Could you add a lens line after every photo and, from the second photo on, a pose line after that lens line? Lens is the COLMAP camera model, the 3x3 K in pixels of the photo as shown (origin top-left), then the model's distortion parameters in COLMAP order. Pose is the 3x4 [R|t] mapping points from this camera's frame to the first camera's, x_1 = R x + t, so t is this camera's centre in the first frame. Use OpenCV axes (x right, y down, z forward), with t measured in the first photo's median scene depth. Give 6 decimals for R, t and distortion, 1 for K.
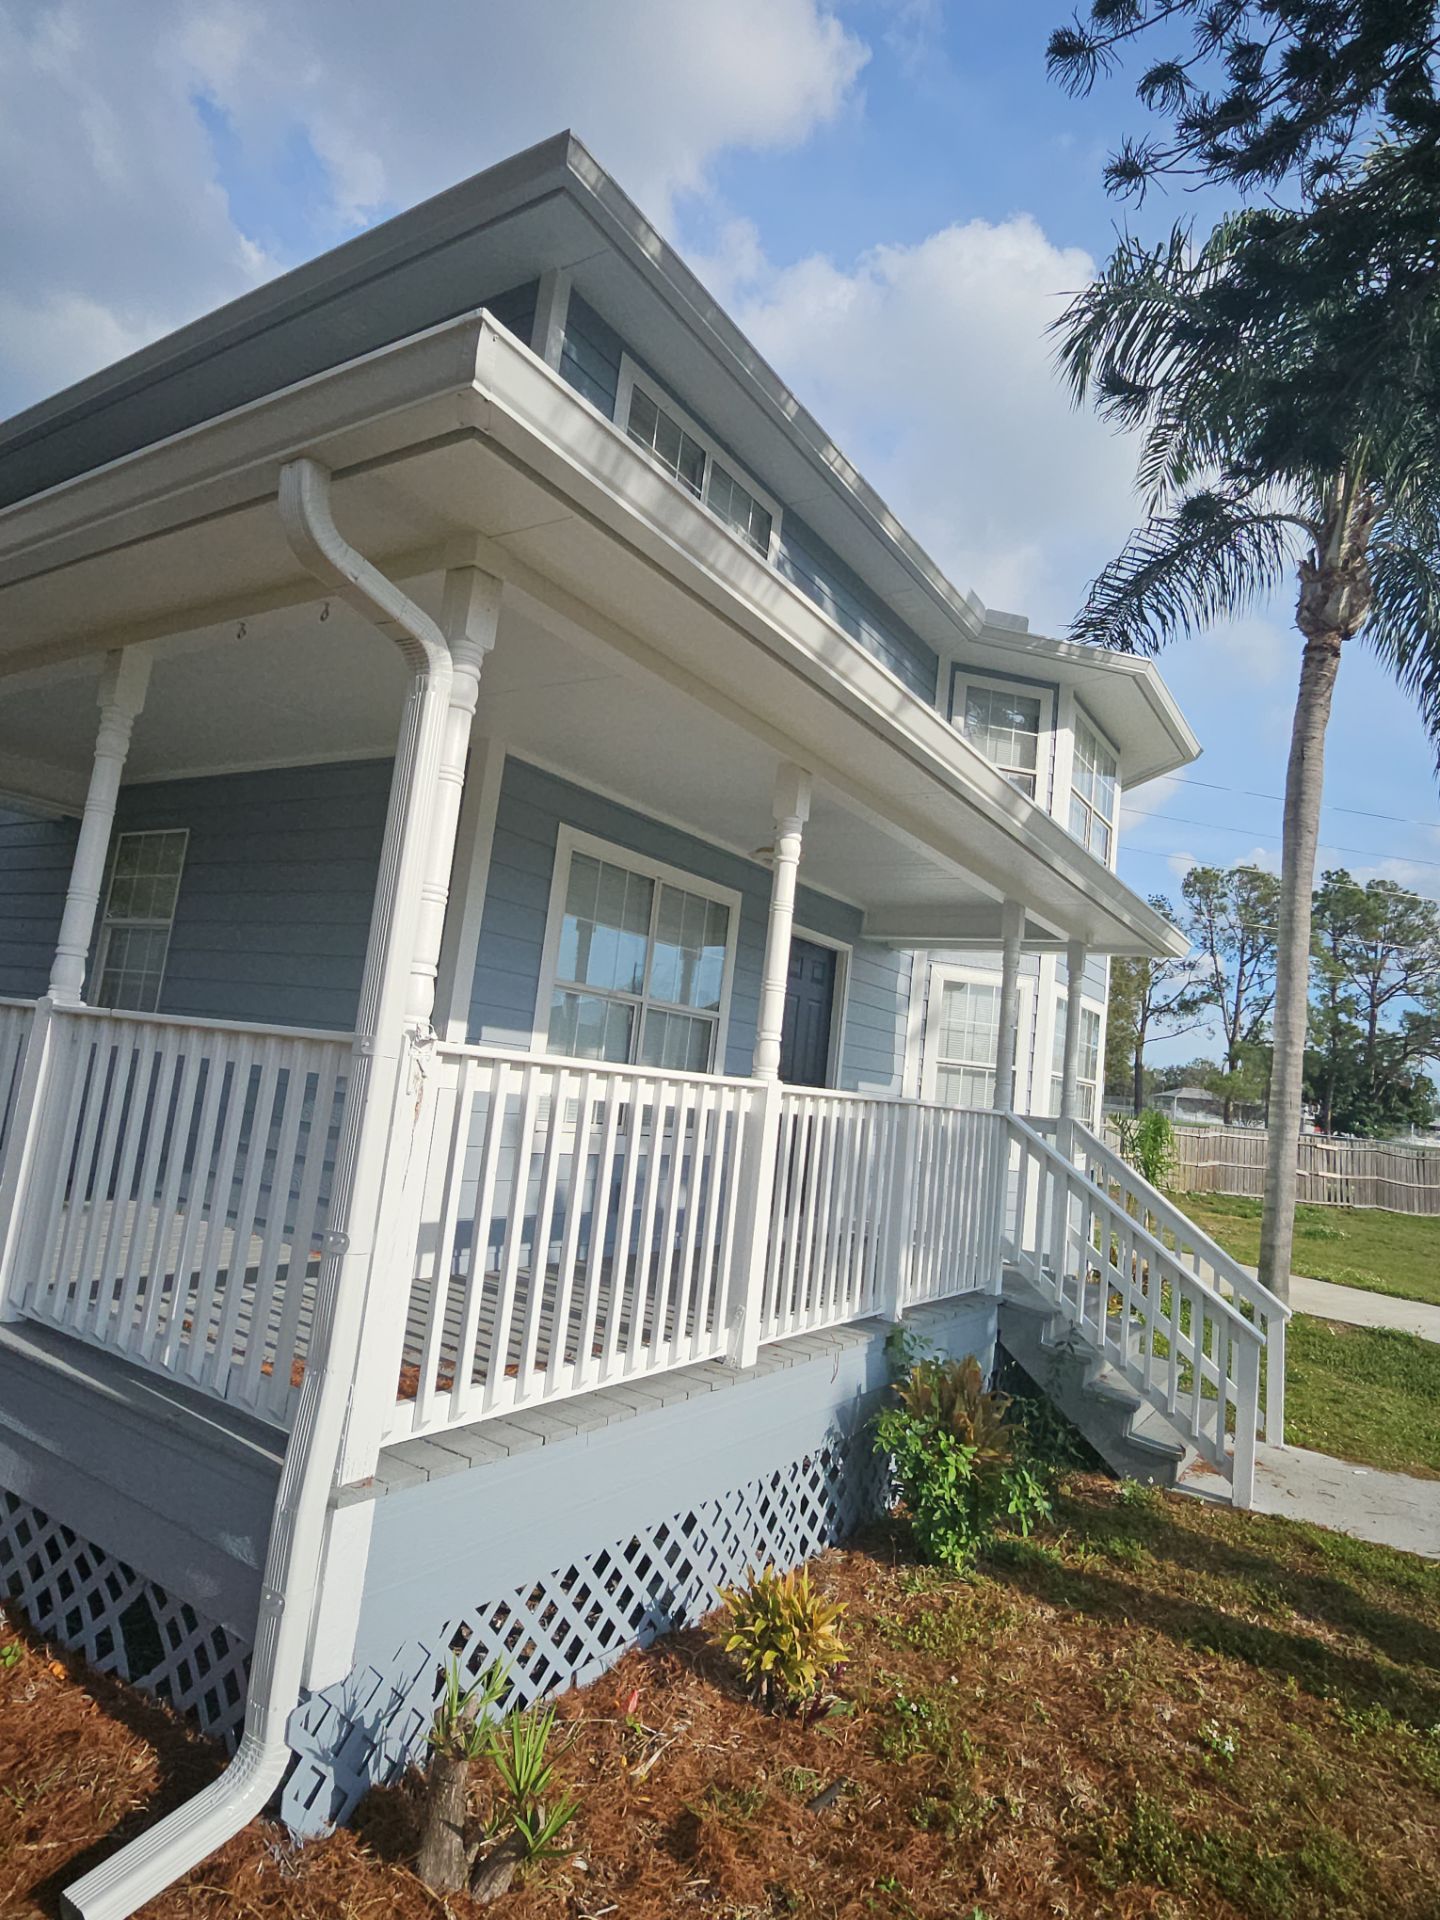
lens RADIAL K [[1103.5, 0, 723.2], [0, 1103.5, 934.2], [0, 0, 1]] dist [-0.000786, -0.012723]
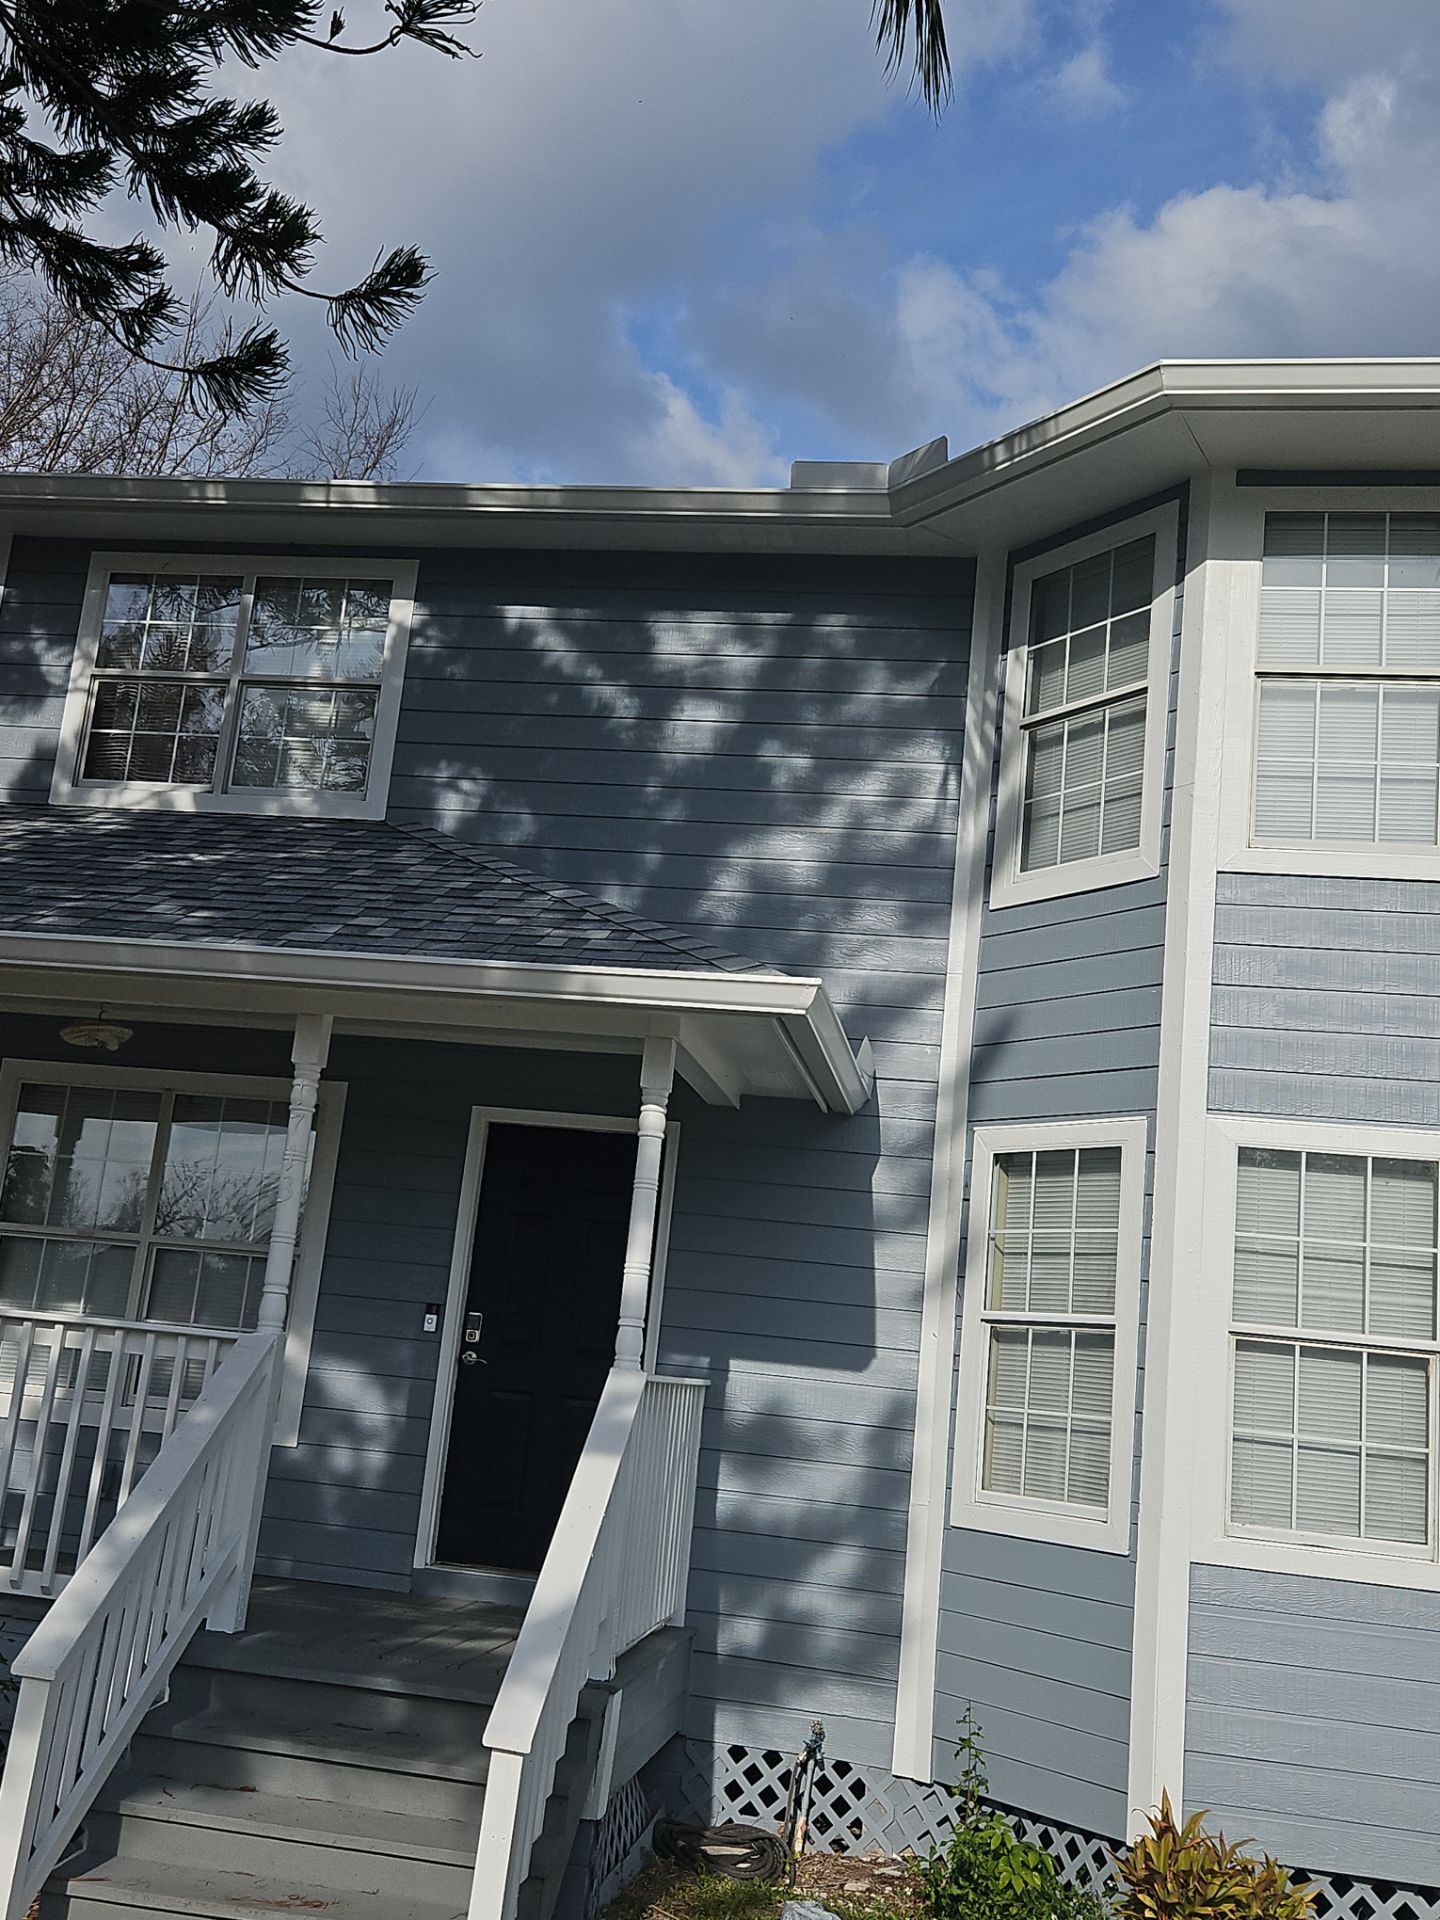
lens RADIAL K [[1890.2, 0, 708.0], [0, 1890.2, 971.4], [0, 0, 1]] dist [0.095733, -0.151931]
pose [[0.408534, -0.258082, -0.875496, 2.420485], [0.072351, 0.965331, -0.250802, 0.441050], [0.909871, 0.039119, 0.413043, 1.370192]]
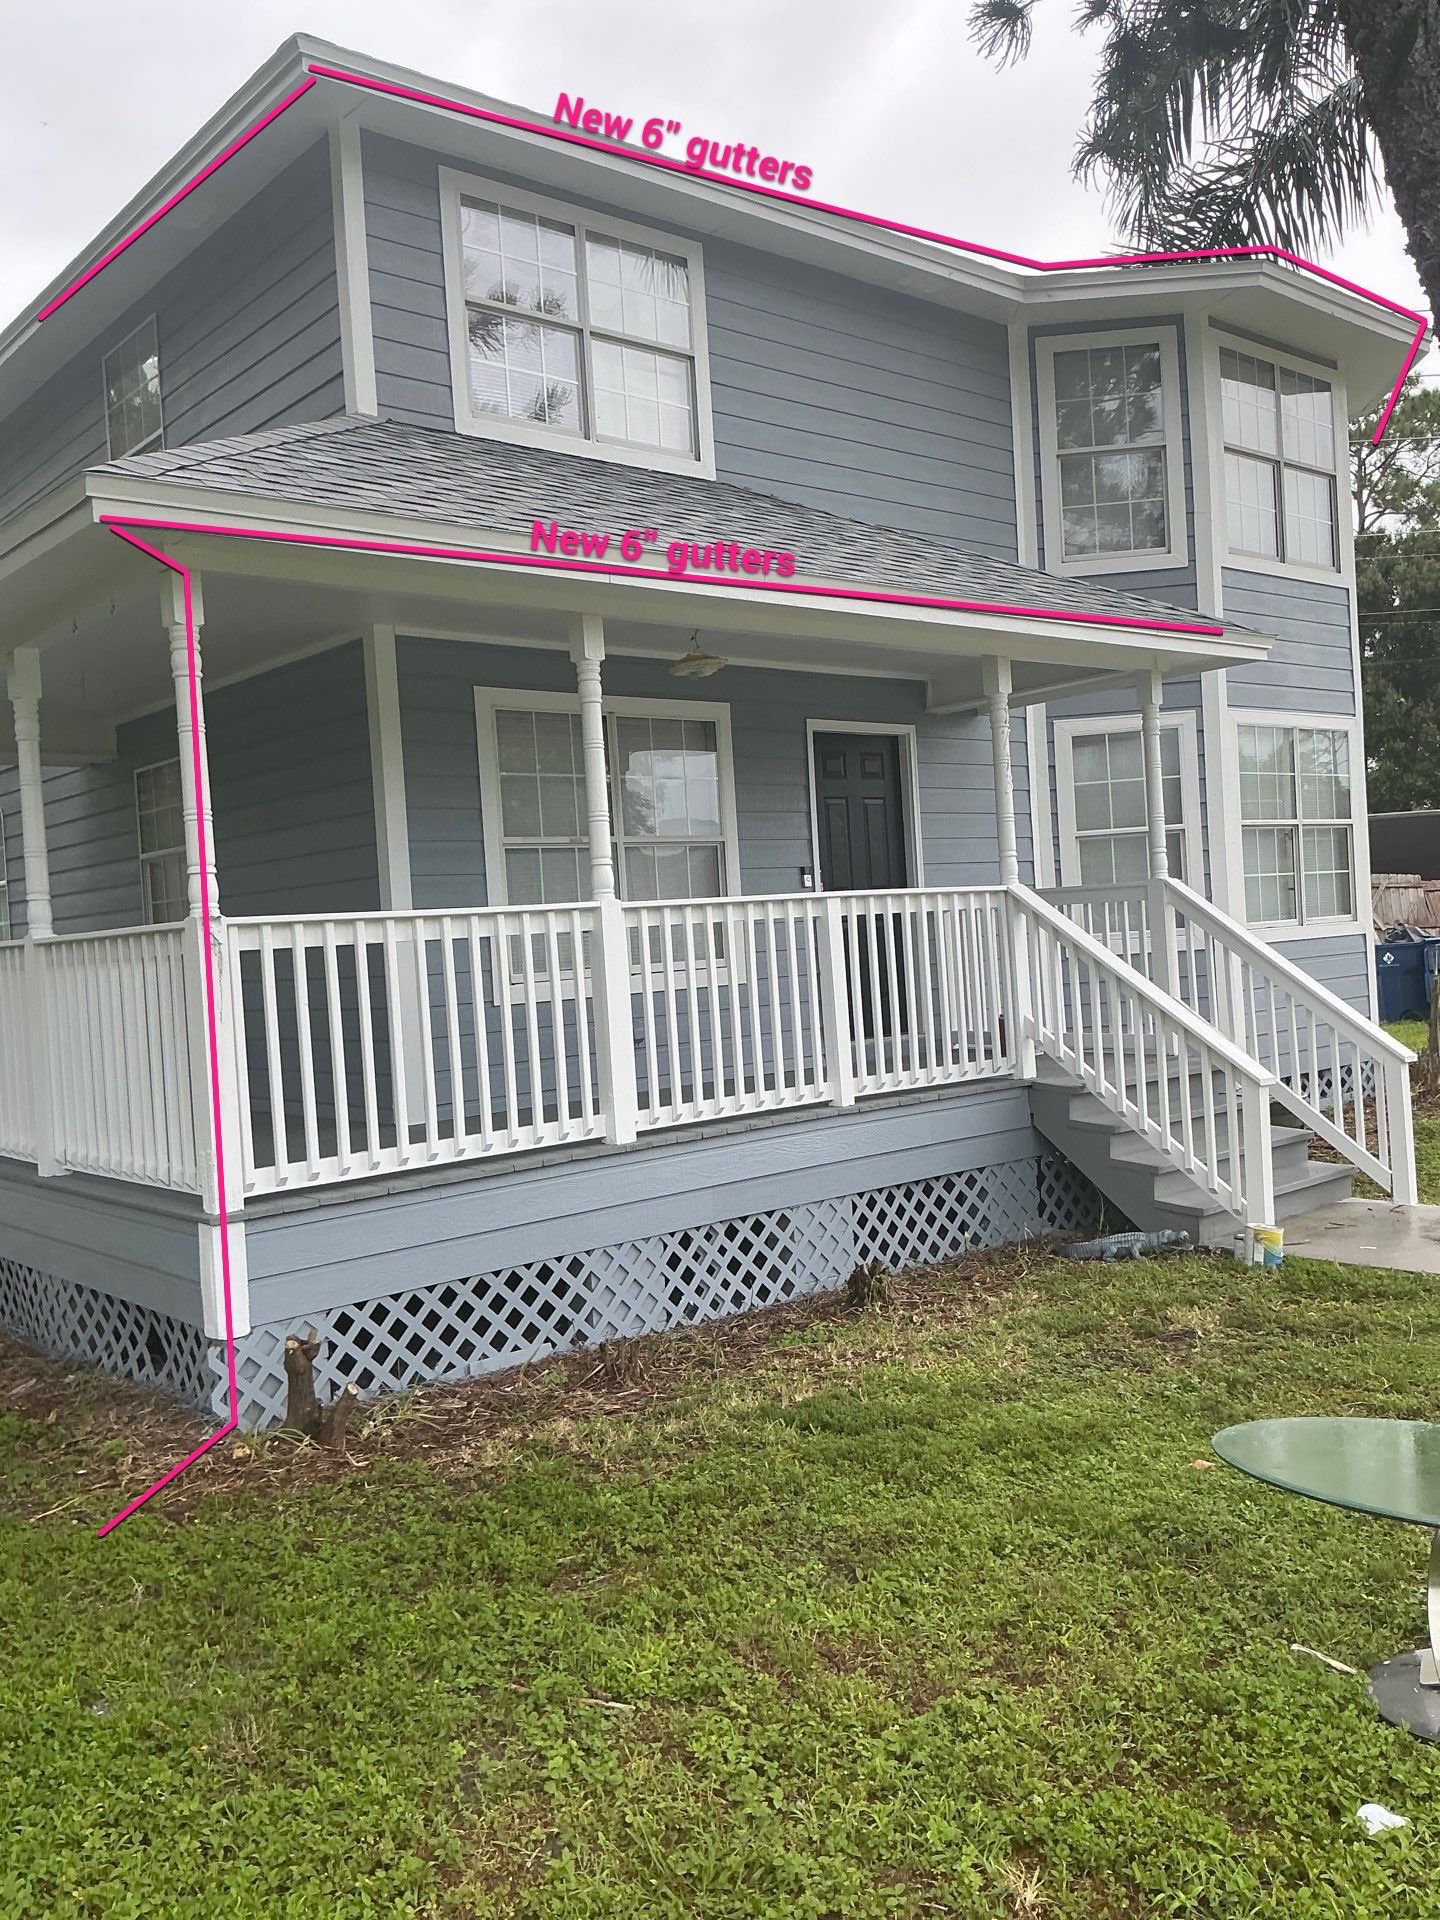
lens RADIAL K [[1587.0, 0, 723.8], [0, 1587.0, 968.4], [0, 0, 1]] dist [0.107867, -0.218255]
pose [[0.946369, -0.159029, -0.281239, 0.678754], [0.200189, 0.971868, 0.124084, 0.023933], [0.253594, -0.173730, 0.951582, -0.592544]]
